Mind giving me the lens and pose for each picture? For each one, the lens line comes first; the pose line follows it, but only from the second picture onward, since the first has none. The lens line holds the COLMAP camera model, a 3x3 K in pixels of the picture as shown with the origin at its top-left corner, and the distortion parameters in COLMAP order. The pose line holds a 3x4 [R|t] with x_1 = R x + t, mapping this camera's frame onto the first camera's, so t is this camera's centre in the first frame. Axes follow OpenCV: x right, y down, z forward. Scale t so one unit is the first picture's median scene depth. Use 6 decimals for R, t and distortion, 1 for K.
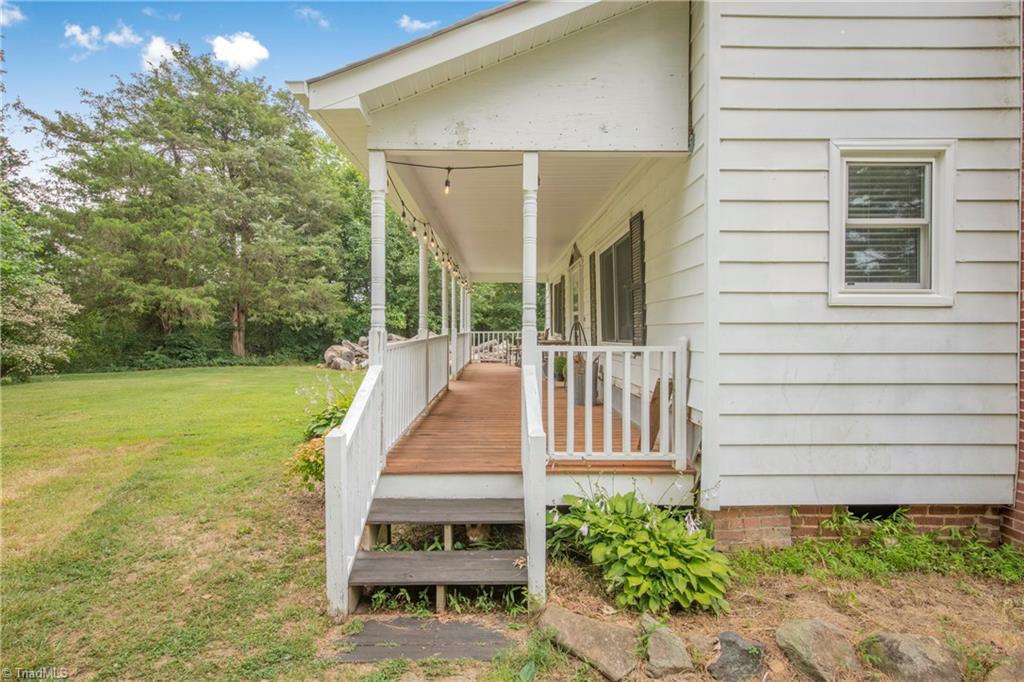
lens RADIAL K [[504.3, 0, 514.3], [0, 504.3, 338.2], [0, 0, 1]] dist [0.020250, -0.001083]
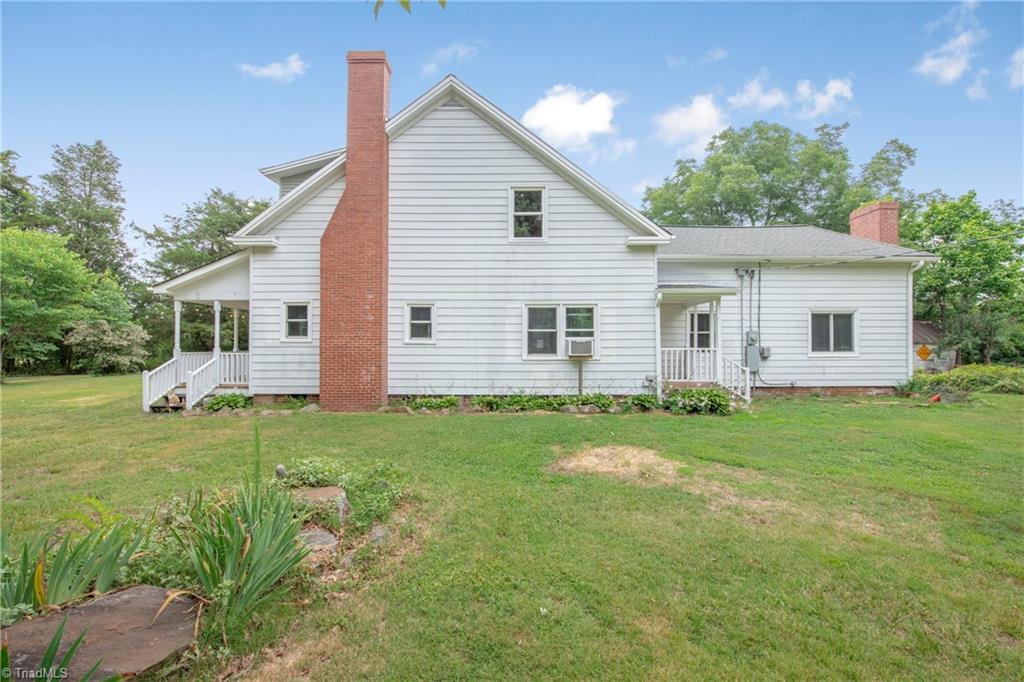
lens RADIAL K [[412.3, 0, 512.4], [0, 412.3, 343.4], [0, 0, 1]] dist [-0.001654, -0.000170]
pose [[0.998387, -0.002210, -0.056730, 0.428831], [0.000721, 0.999655, -0.026249, 0.004913], [0.056768, 0.026166, 0.998044, -0.339876]]
